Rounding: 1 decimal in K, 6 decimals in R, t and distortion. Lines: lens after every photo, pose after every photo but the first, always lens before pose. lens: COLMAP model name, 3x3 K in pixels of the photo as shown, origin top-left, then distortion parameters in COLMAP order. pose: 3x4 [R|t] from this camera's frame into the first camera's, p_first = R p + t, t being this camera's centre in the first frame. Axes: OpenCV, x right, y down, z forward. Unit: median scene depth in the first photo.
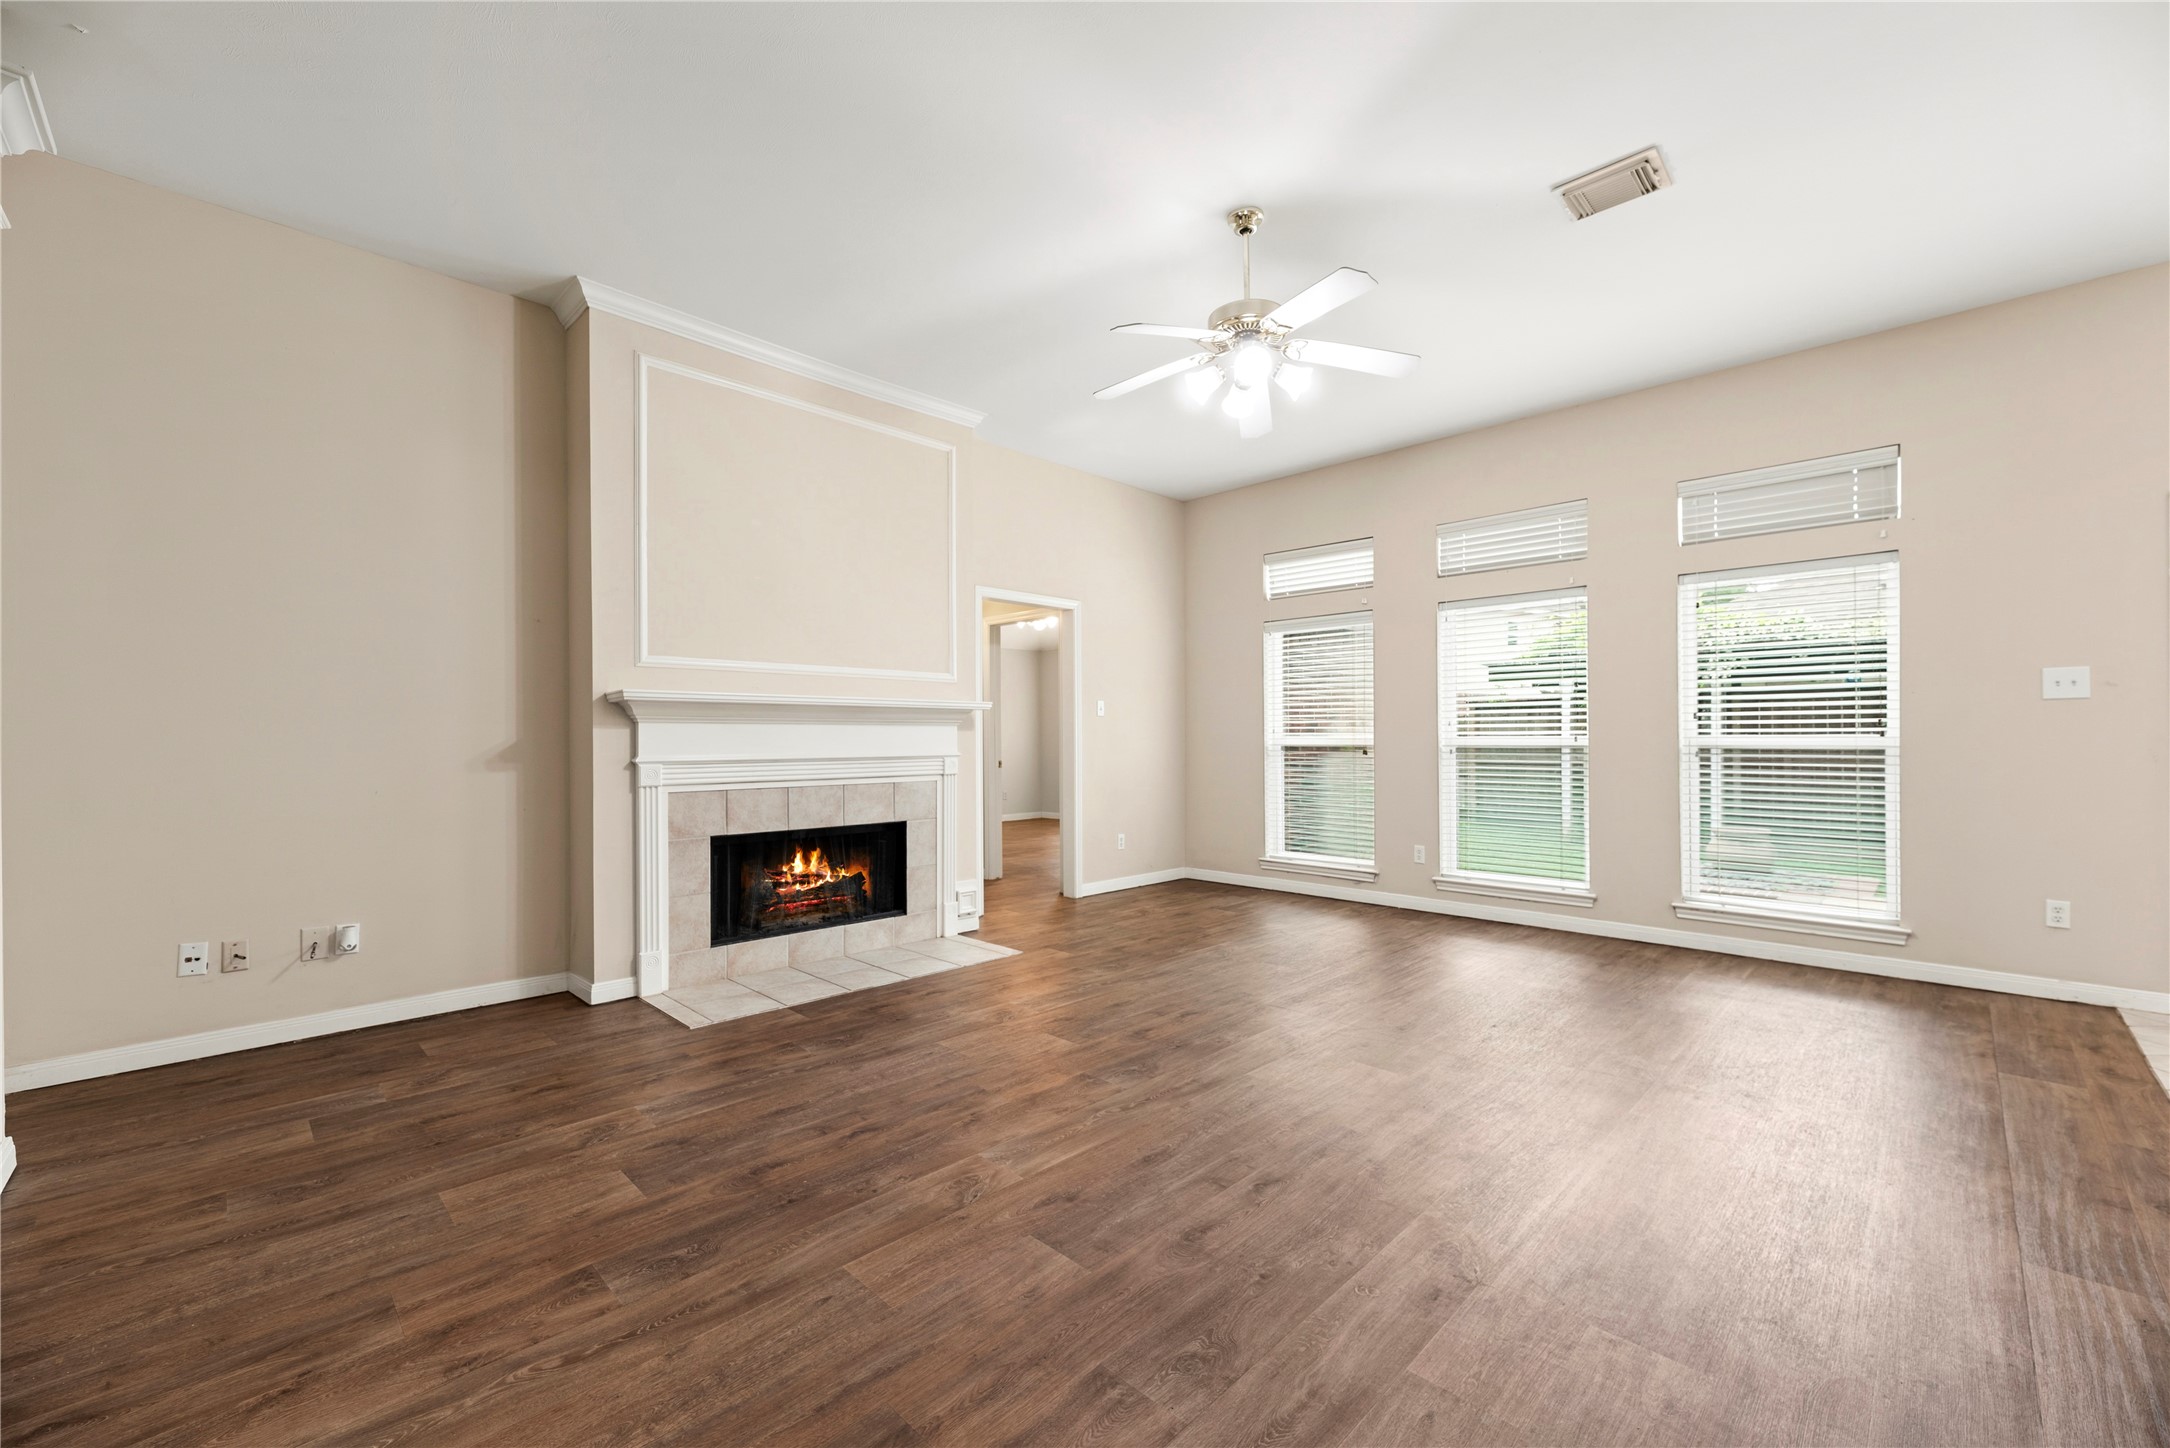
lens RADIAL K [[881.5, 0, 1086.0], [0, 881.5, 737.0], [0, 0, 1]] dist [0.002396, 0.000664]
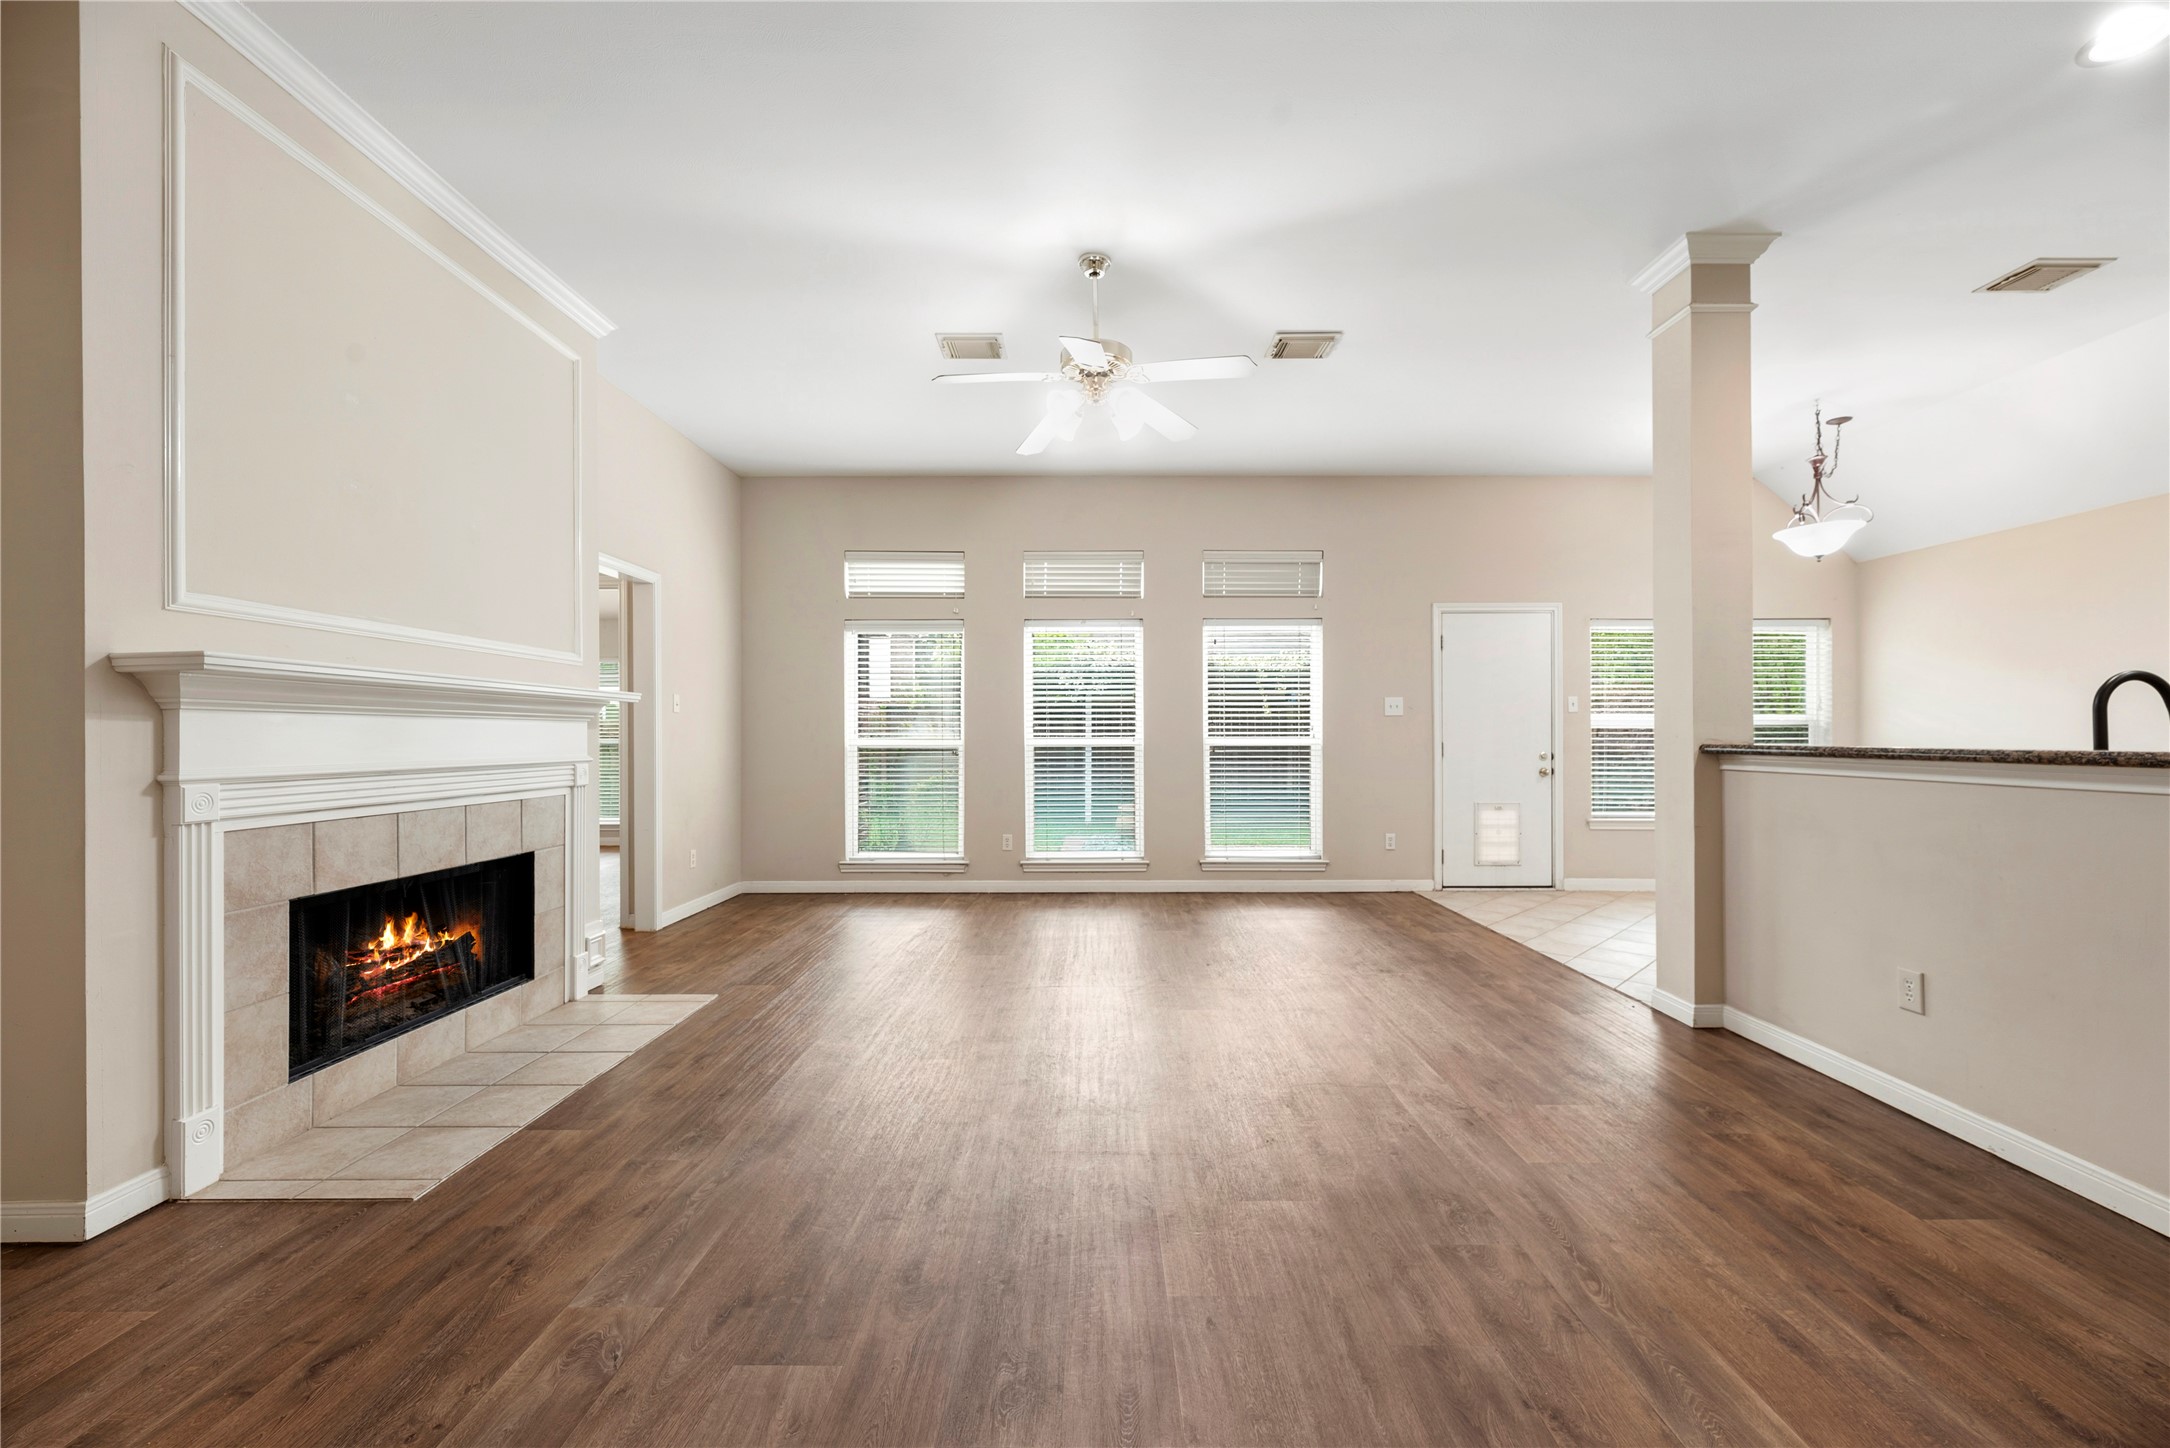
lens RADIAL K [[881.3, 0, 1098.6], [0, 881.3, 736.4], [0, 0, 1]] dist [-0.000766, 0.000516]
pose [[0.705981, 0.002495, 0.708227, -0.442216], [-0.001133, 0.999996, -0.002393, 0.001241], [-0.708230, 0.000886, 0.705981, 0.170643]]
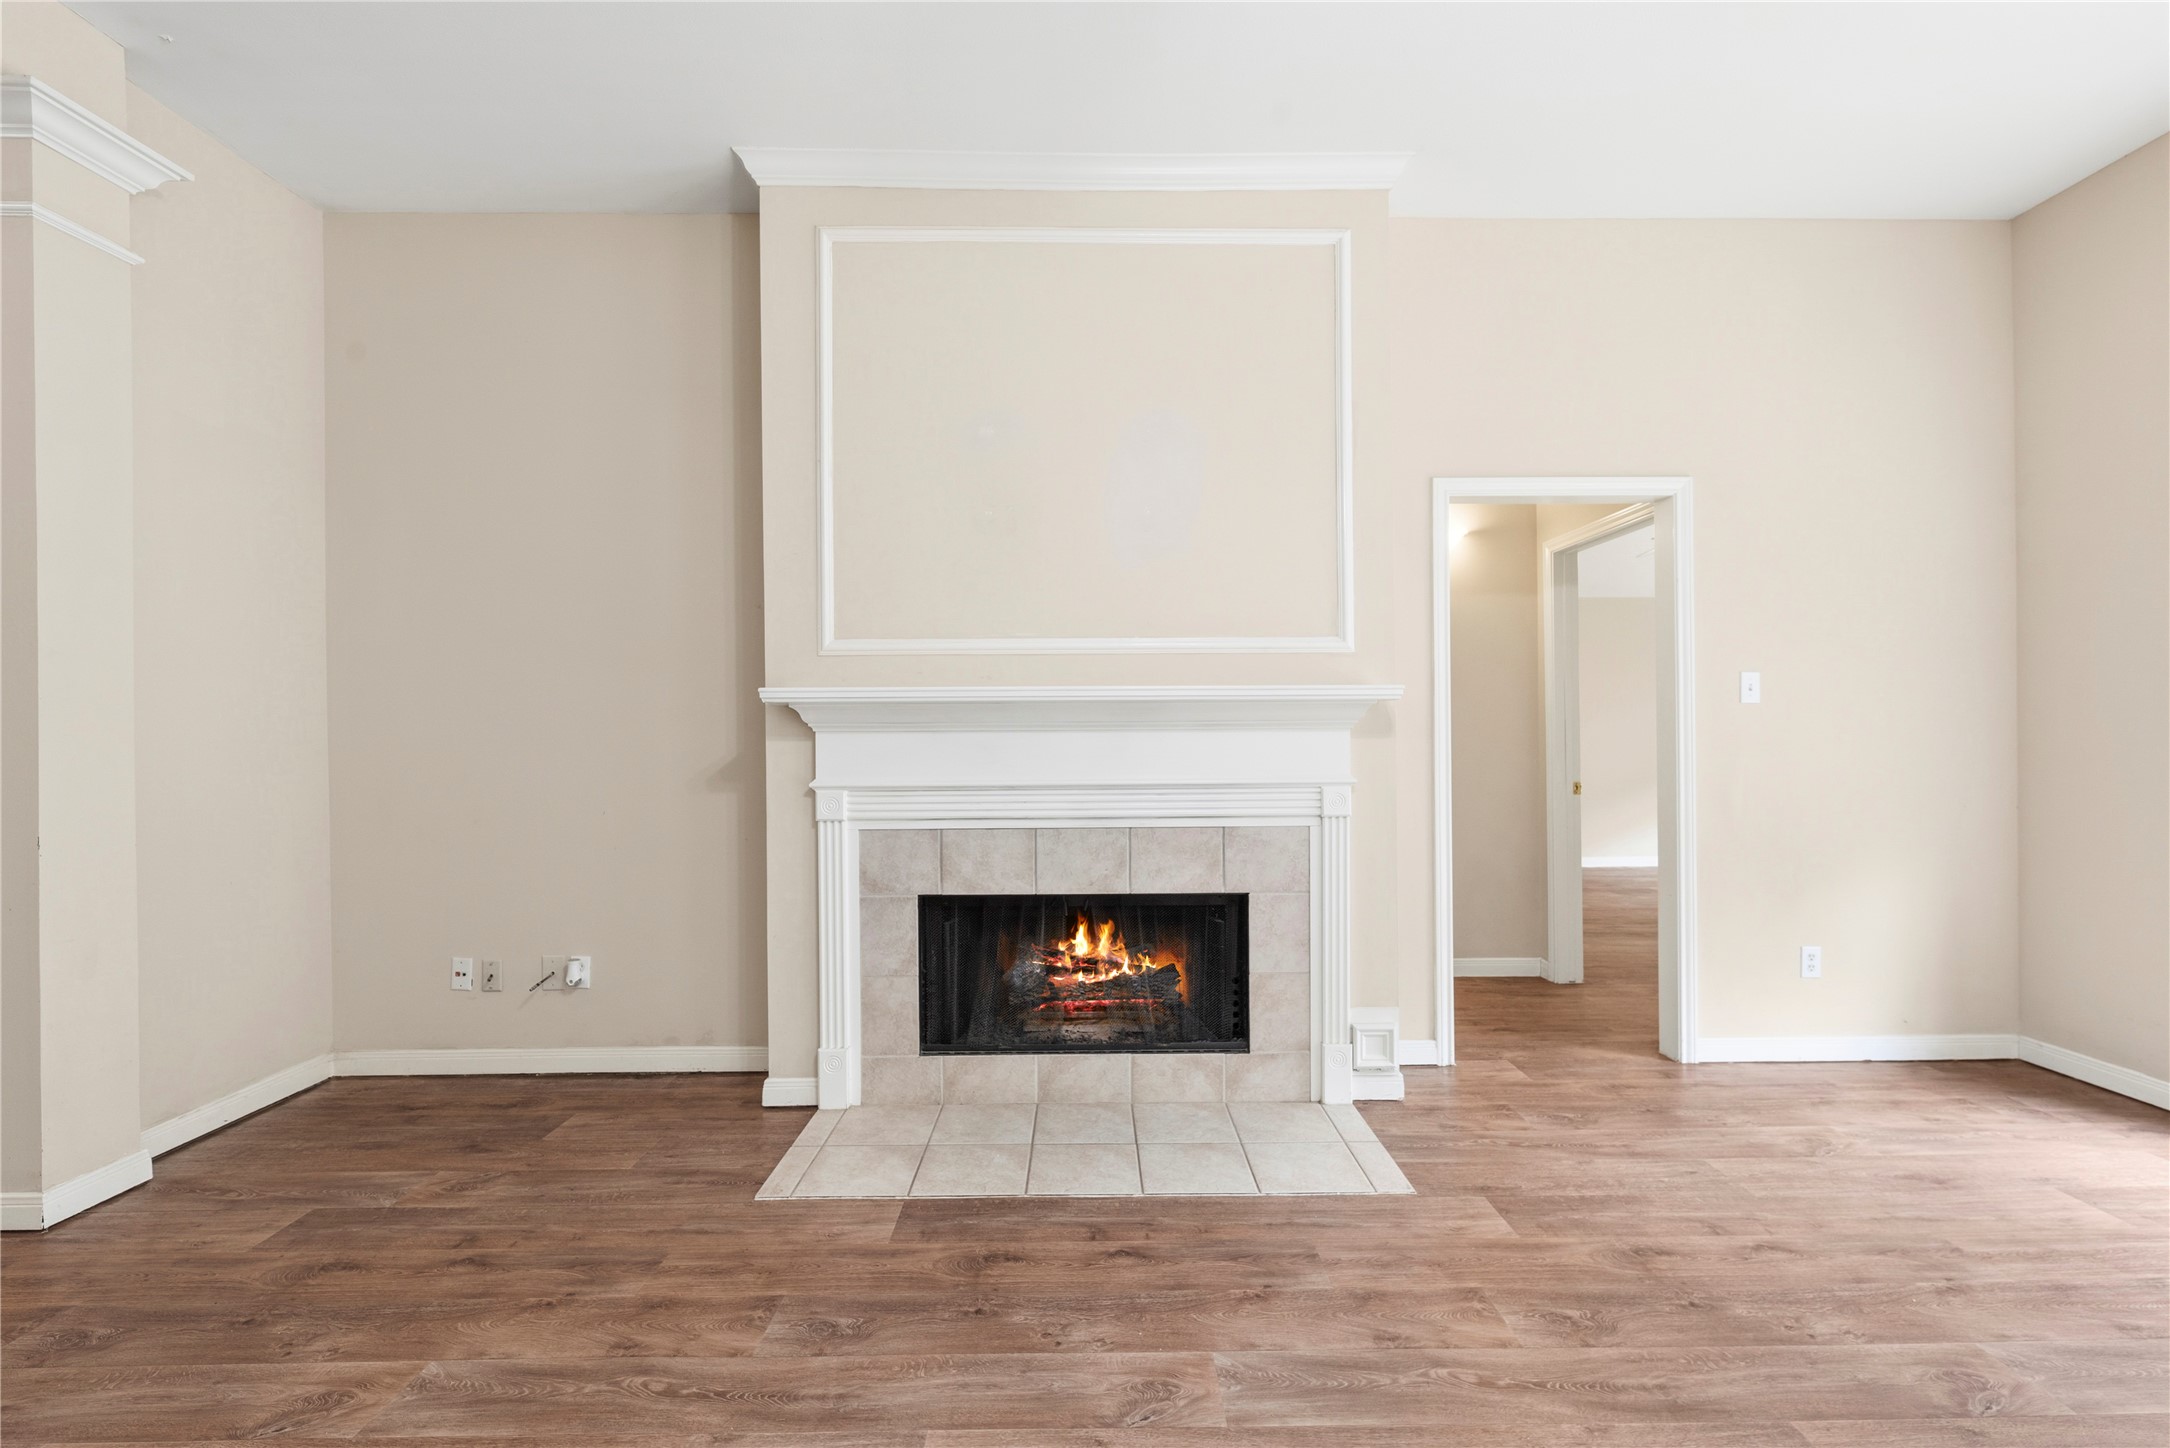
lens RADIAL K [[958.9, 0, 1096.1], [0, 958.9, 715.8], [0, 0, 1]] dist [0.006112, -0.001003]
pose [[0.709778, -0.012937, -0.704307, 0.197809], [0.005611, 0.999903, -0.012712, -0.016887], [0.704403, 0.005070, 0.709782, 0.537749]]
